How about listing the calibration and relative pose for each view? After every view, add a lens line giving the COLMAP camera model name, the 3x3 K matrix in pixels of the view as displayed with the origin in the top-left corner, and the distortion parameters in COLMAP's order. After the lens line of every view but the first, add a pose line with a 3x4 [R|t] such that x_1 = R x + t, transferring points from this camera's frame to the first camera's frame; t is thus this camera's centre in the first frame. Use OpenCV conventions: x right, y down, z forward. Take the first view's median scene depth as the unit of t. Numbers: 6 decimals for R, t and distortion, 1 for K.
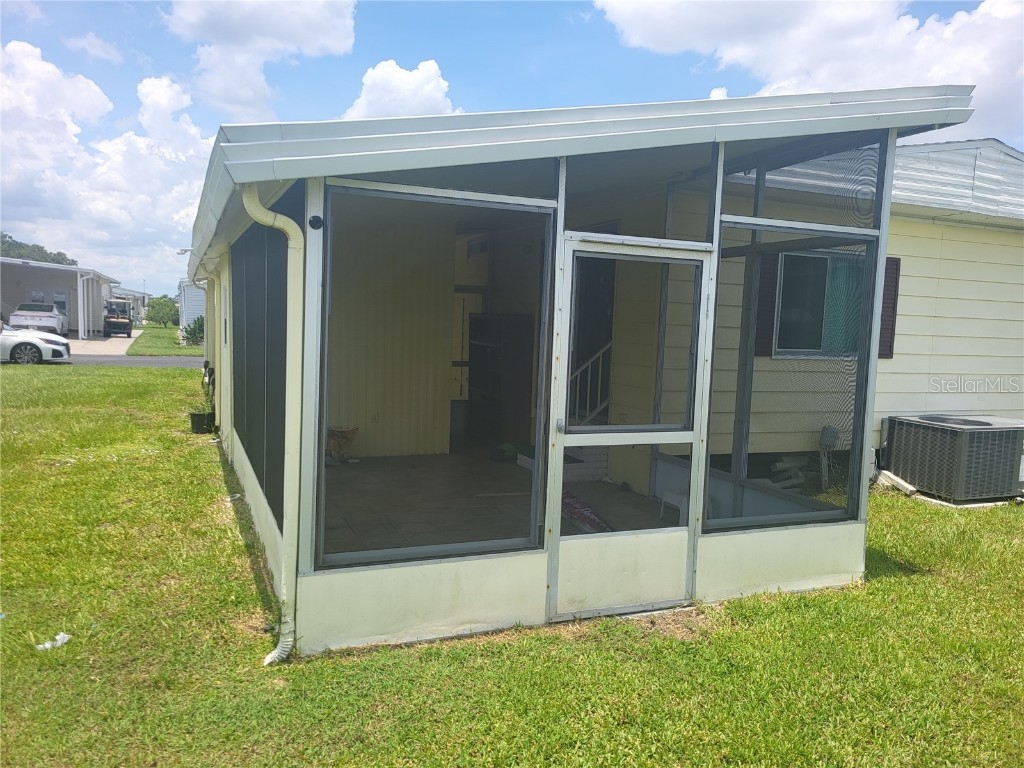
lens RADIAL K [[794.9, 0, 506.9], [0, 794.9, 391.2], [0, 0, 1]] dist [0.034787, 0.004801]
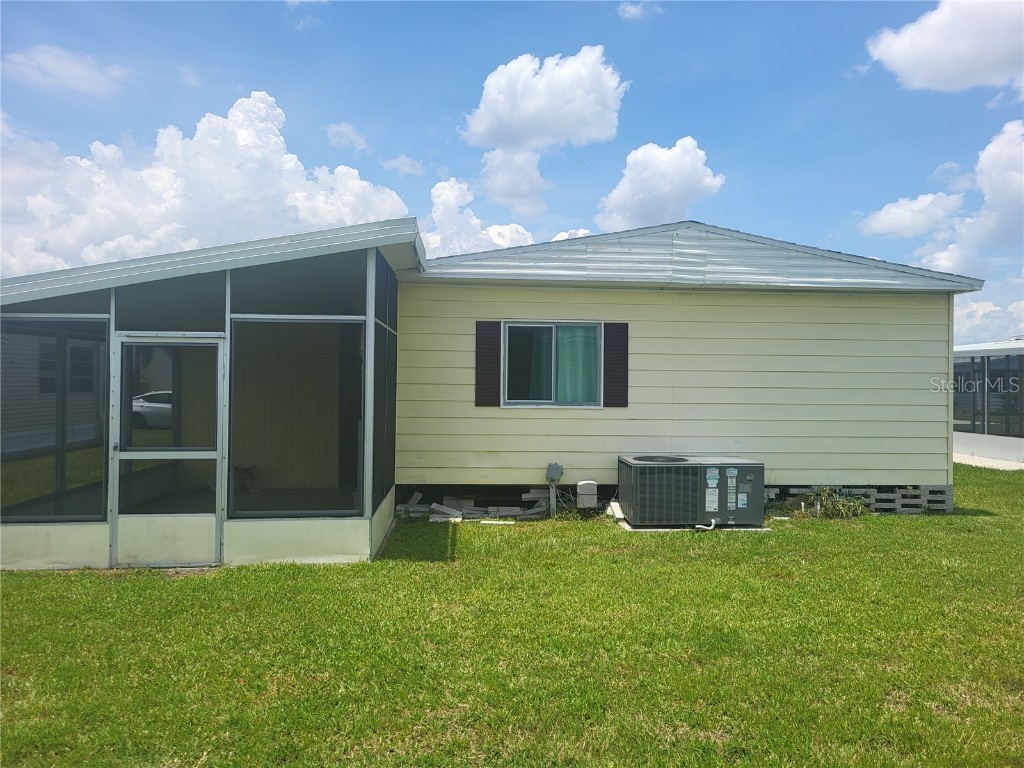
lens RADIAL K [[794.9, 0, 522.6], [0, 794.9, 377.1], [0, 0, 1]] dist [0.034787, 0.004801]
pose [[0.943483, -0.033187, -0.329754, 0.763757], [-0.000884, 0.994718, -0.102637, 0.037952], [0.331419, 0.097128, 0.938471, -0.164844]]
